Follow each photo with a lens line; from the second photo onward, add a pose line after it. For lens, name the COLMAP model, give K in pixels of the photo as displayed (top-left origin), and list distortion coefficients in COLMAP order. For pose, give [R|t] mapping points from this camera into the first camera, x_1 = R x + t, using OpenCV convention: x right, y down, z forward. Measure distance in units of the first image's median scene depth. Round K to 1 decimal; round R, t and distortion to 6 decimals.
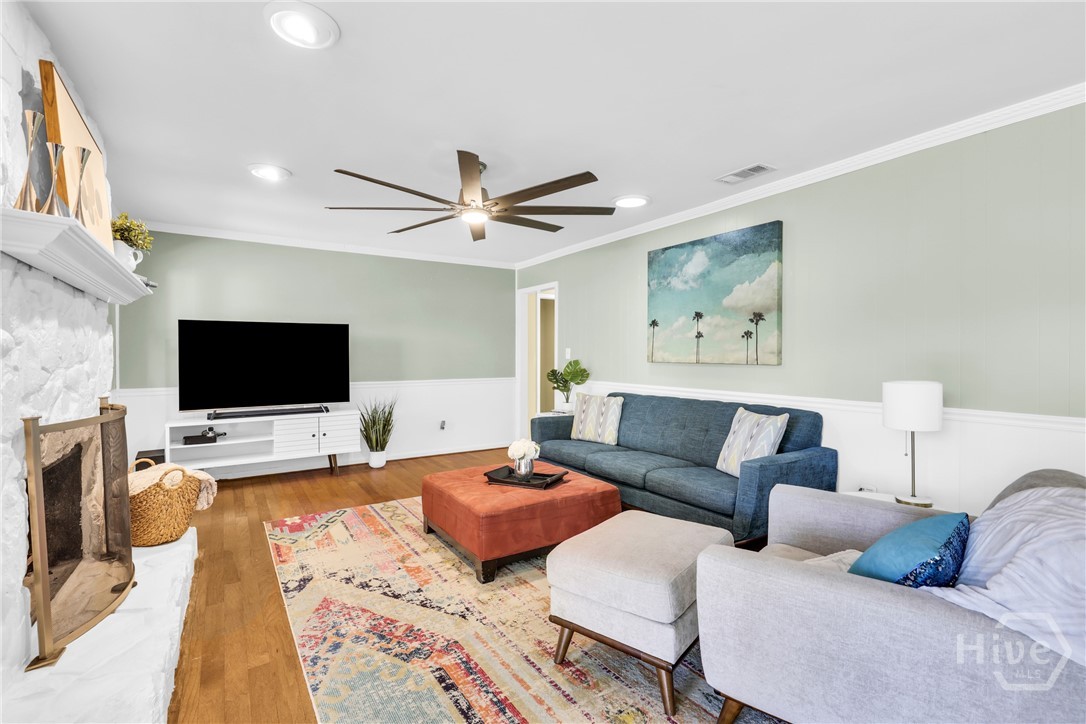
lens RADIAL K [[493.5, 0, 544.2], [0, 493.5, 352.0], [0, 0, 1]] dist [-0.000285, 0.000101]
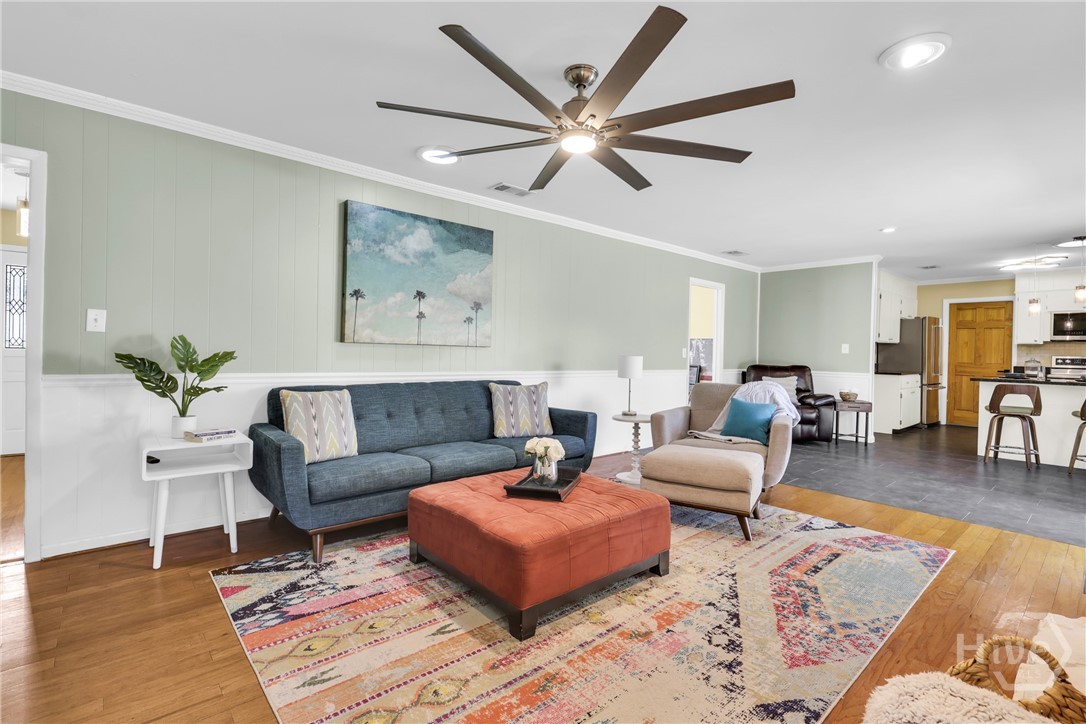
lens RADIAL K [[504.6, 0, 539.3], [0, 504.6, 352.5], [0, 0, 1]] dist [0.000594, 0.000148]
pose [[-0.140762, -0.004208, 0.990034, -0.756227], [-0.026588, 0.999646, 0.000468, 0.034005], [-0.989686, -0.026257, -0.140824, 0.998704]]
